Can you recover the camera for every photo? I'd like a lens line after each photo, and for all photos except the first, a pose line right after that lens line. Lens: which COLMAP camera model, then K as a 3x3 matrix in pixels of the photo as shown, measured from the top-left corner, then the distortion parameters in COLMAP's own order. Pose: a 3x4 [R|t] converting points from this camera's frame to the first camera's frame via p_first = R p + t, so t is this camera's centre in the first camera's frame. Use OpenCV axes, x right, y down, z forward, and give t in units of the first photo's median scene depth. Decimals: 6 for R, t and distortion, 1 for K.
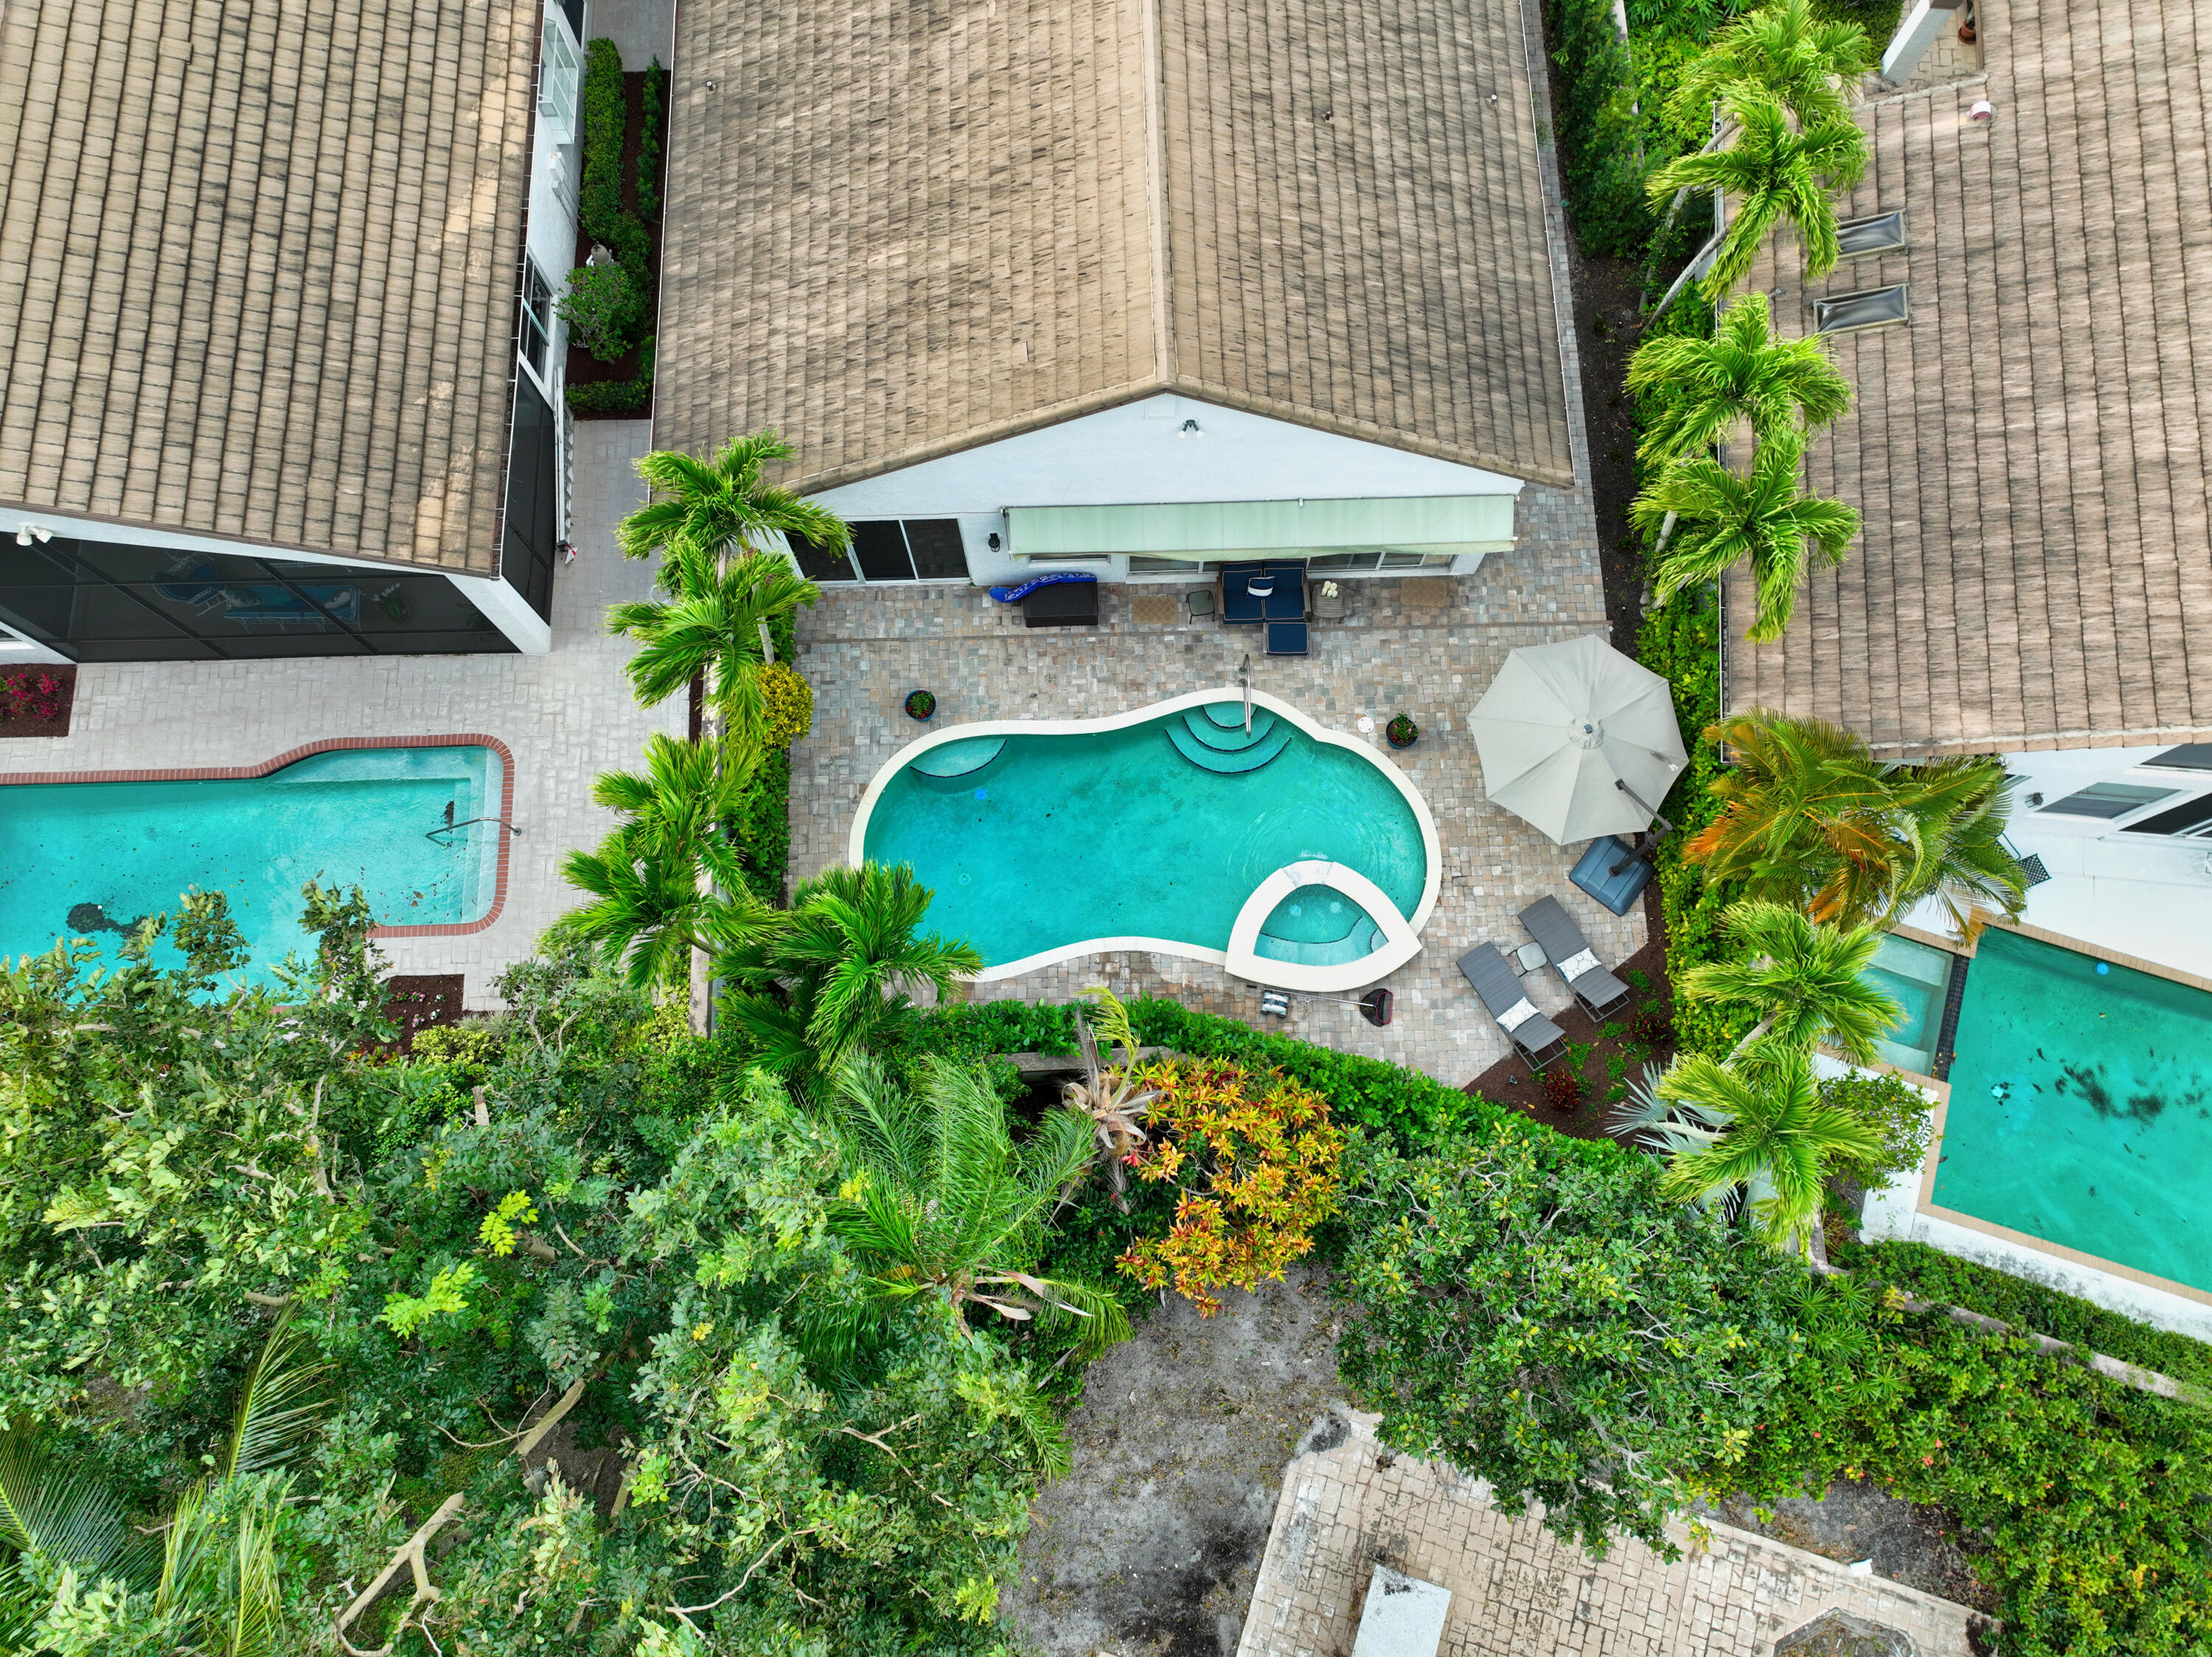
lens RADIAL K [[1550.9, 0, 1111.8], [0, 1550.9, 827.6], [0, 0, 1]] dist [-0.008182, 0.024785]
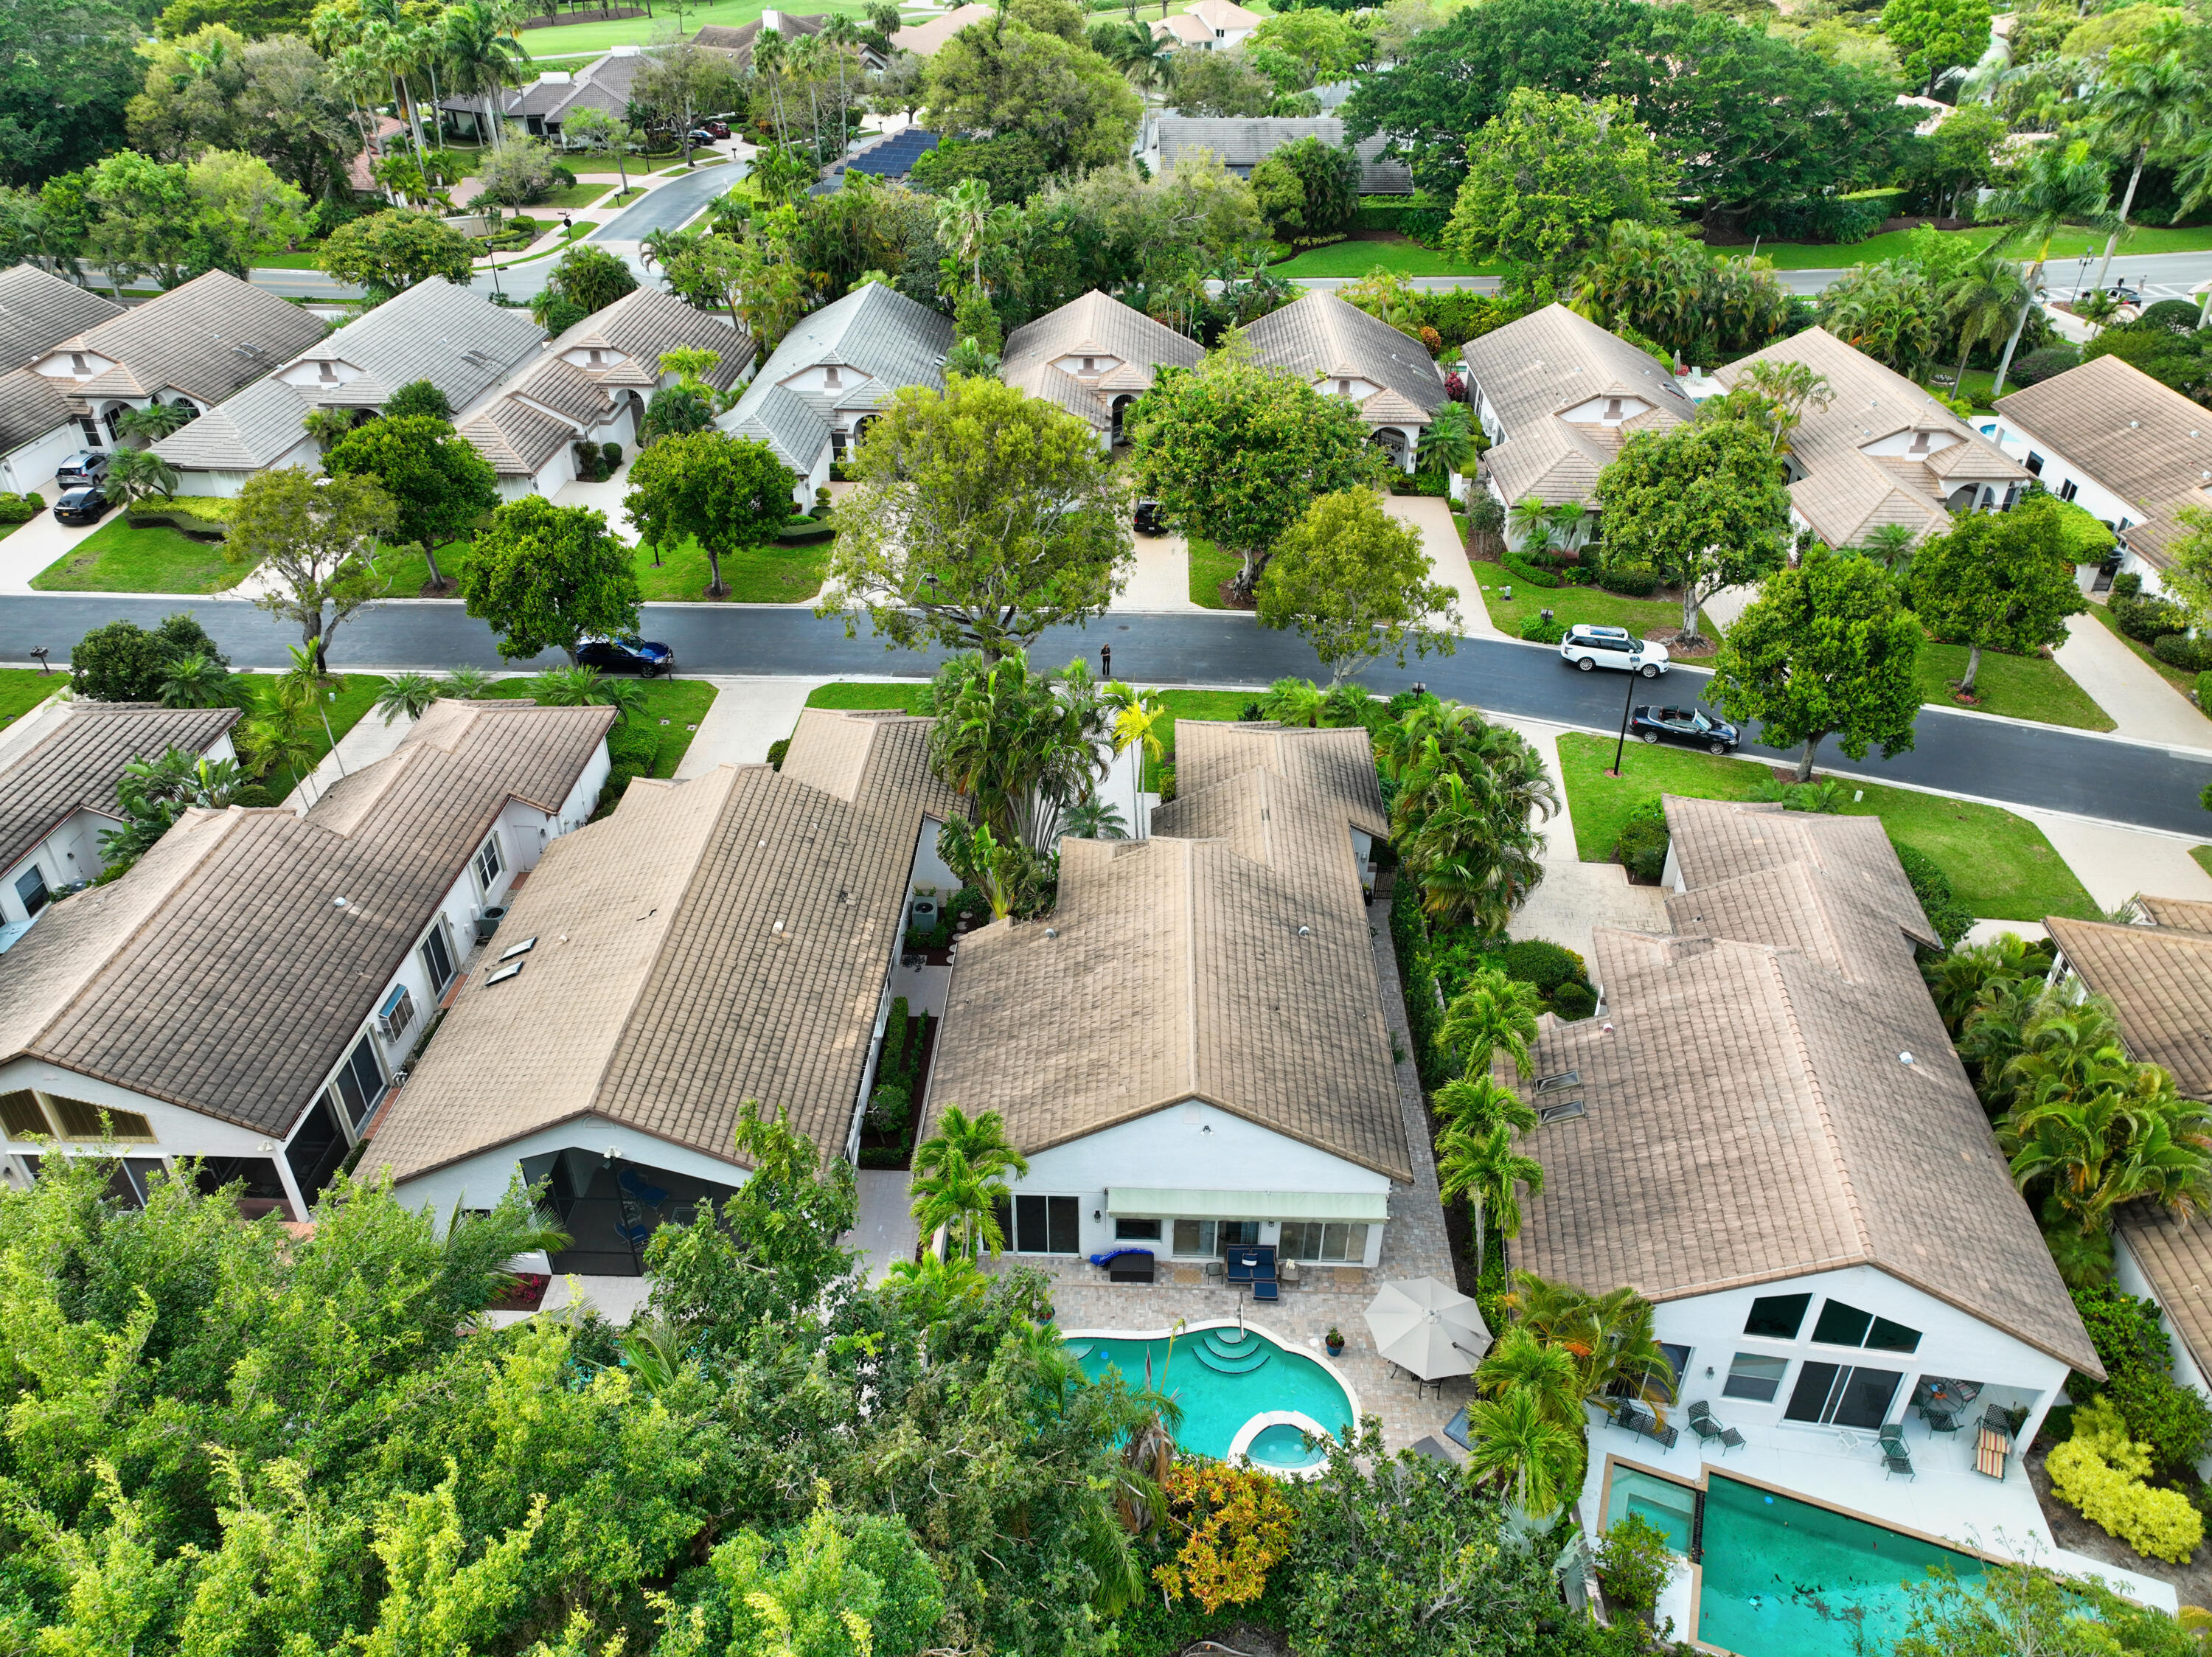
lens RADIAL K [[1550.9, 0, 1111.8], [0, 1550.9, 827.6], [0, 0, 1]] dist [-0.008182, 0.024785]
pose [[0.998386, 0.033840, -0.045614, 0.007028], [-0.055622, 0.744990, -0.664753, 0.716325], [0.011487, 0.666217, 0.745670, -0.670431]]
